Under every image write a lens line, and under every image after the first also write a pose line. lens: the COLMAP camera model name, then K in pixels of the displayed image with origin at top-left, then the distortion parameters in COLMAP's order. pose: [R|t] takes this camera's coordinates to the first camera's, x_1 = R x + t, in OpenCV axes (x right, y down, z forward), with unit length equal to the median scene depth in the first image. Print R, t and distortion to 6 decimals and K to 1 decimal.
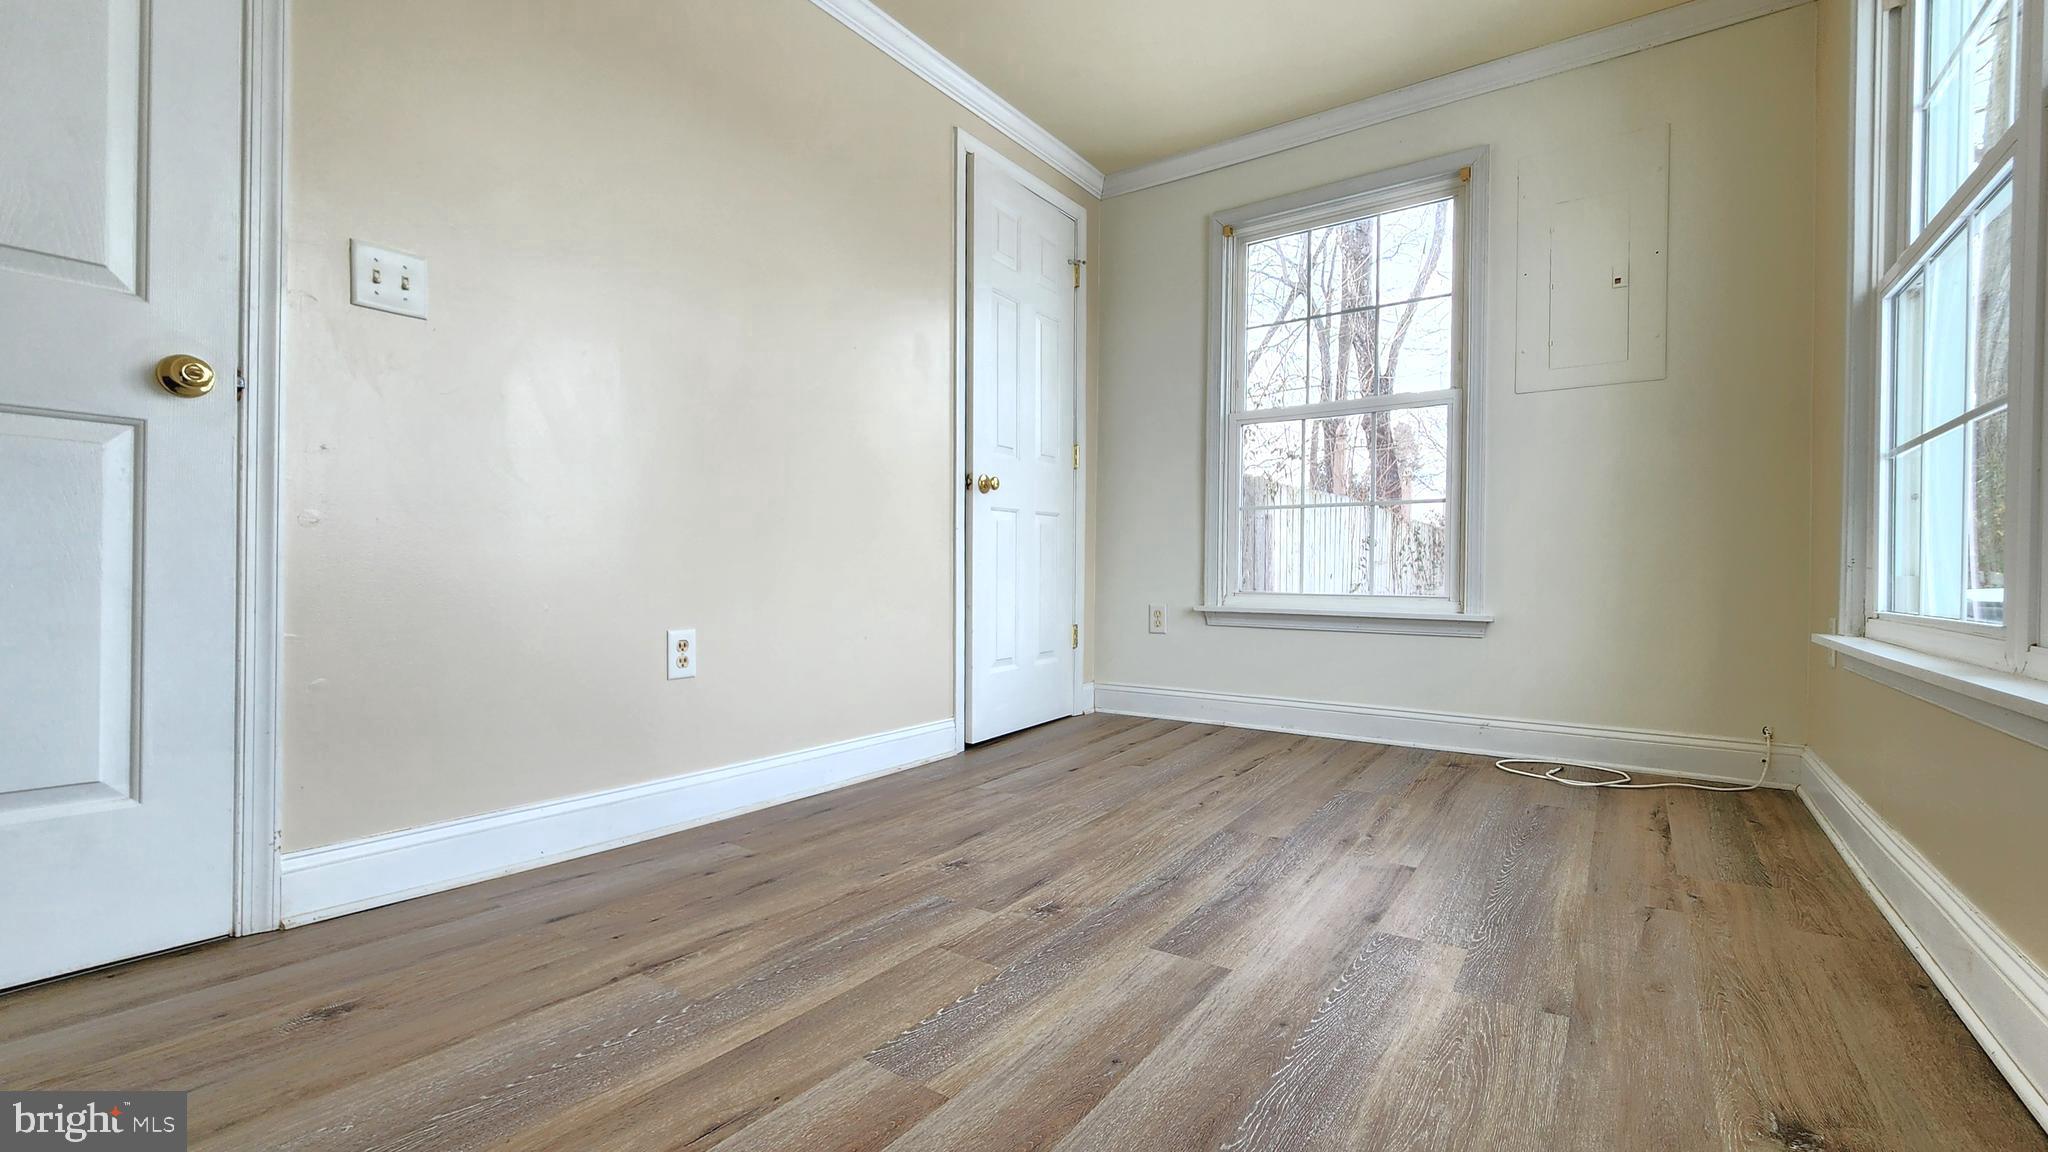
lens RADIAL K [[863.3, 0, 1020.8], [0, 863.3, 580.4], [0, 0, 1]] dist [0.008743, -0.000502]
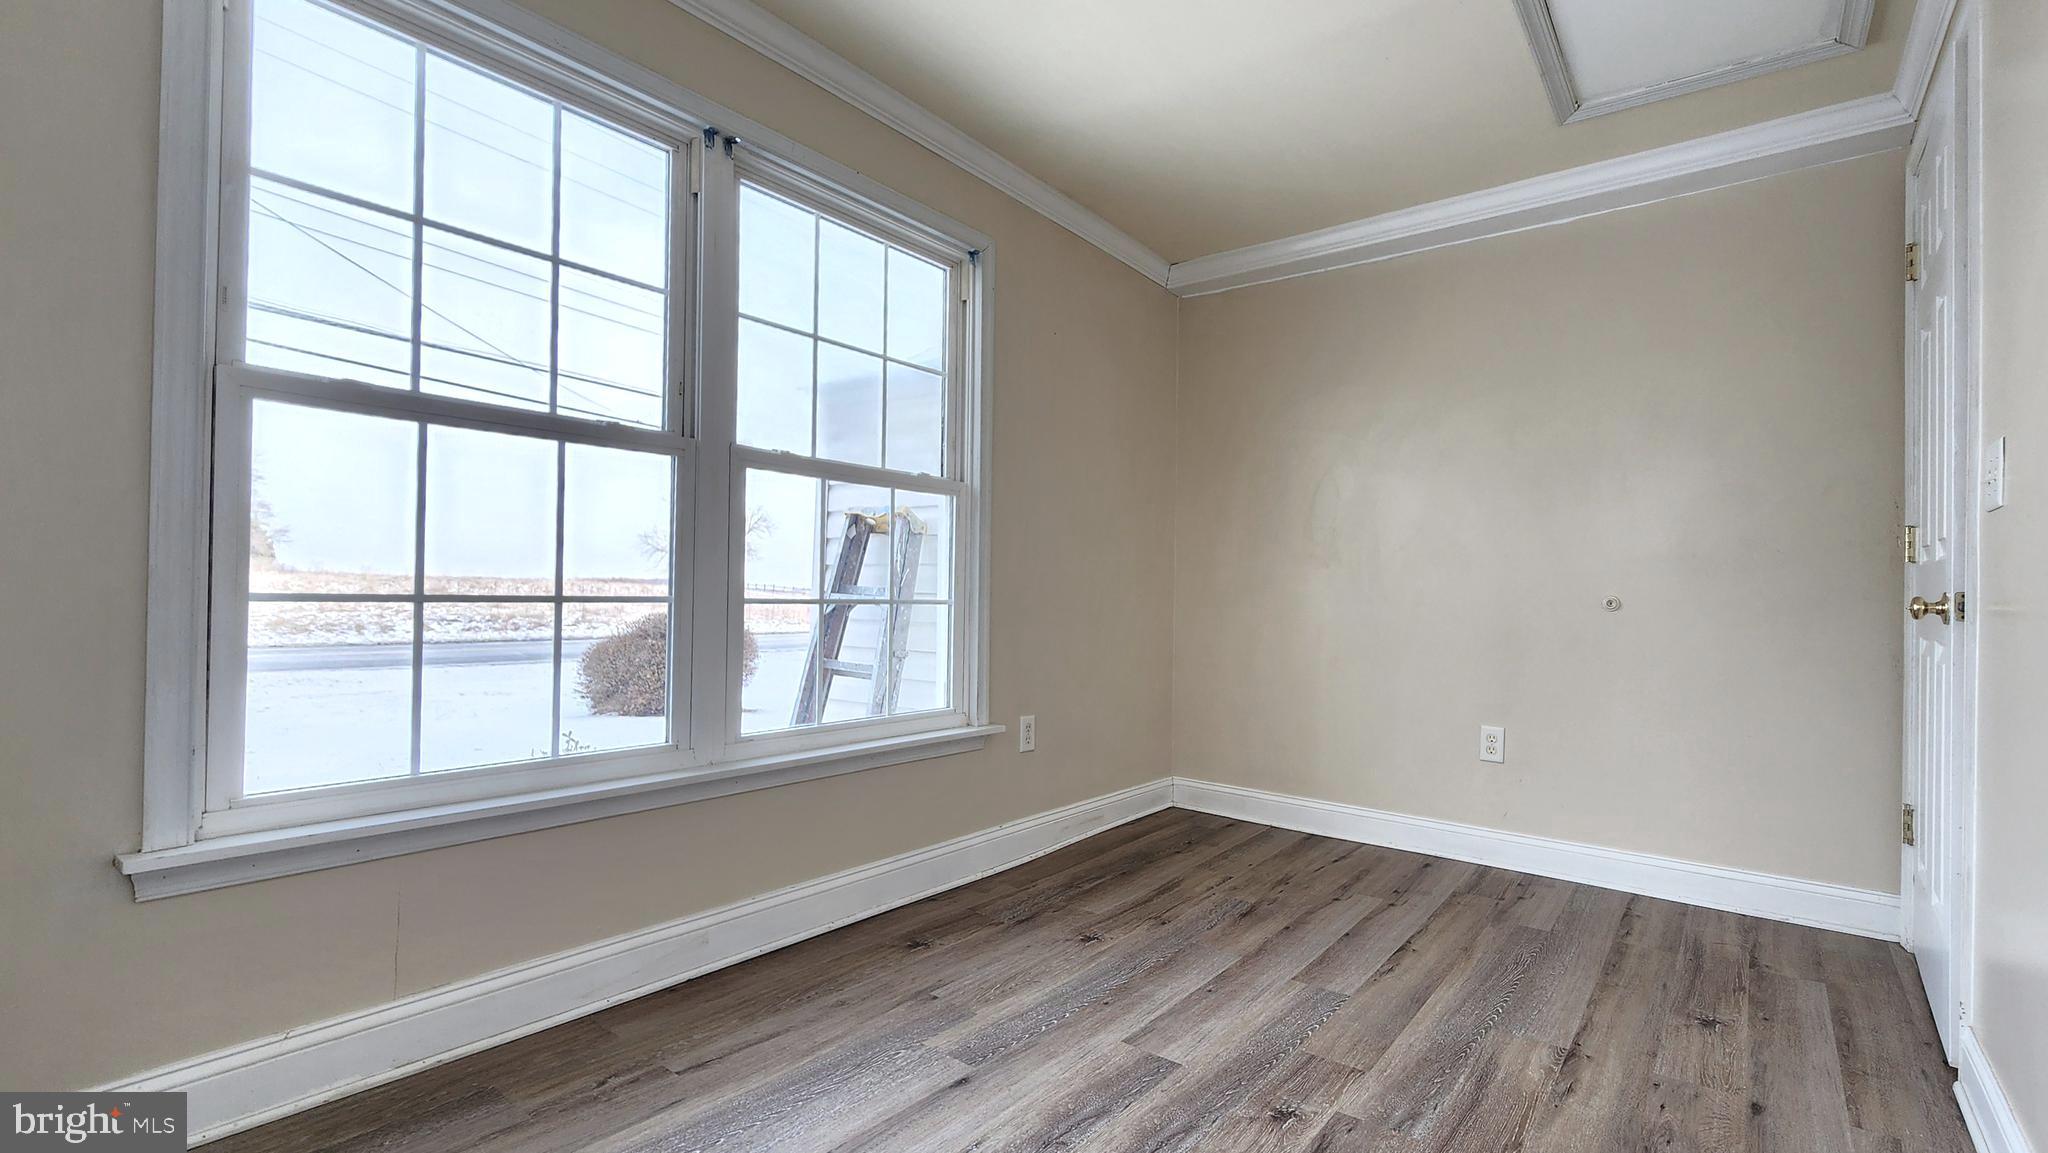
lens RADIAL K [[863.3, 0, 1020.8], [0, 863.3, 580.9], [0, 0, 1]] dist [0.008743, -0.000502]
pose [[-0.995277, -0.021755, 0.094610, 0.287854], [-0.022996, 0.999663, -0.012047, -0.232083], [-0.094316, -0.014165, -0.995442, 2.346027]]
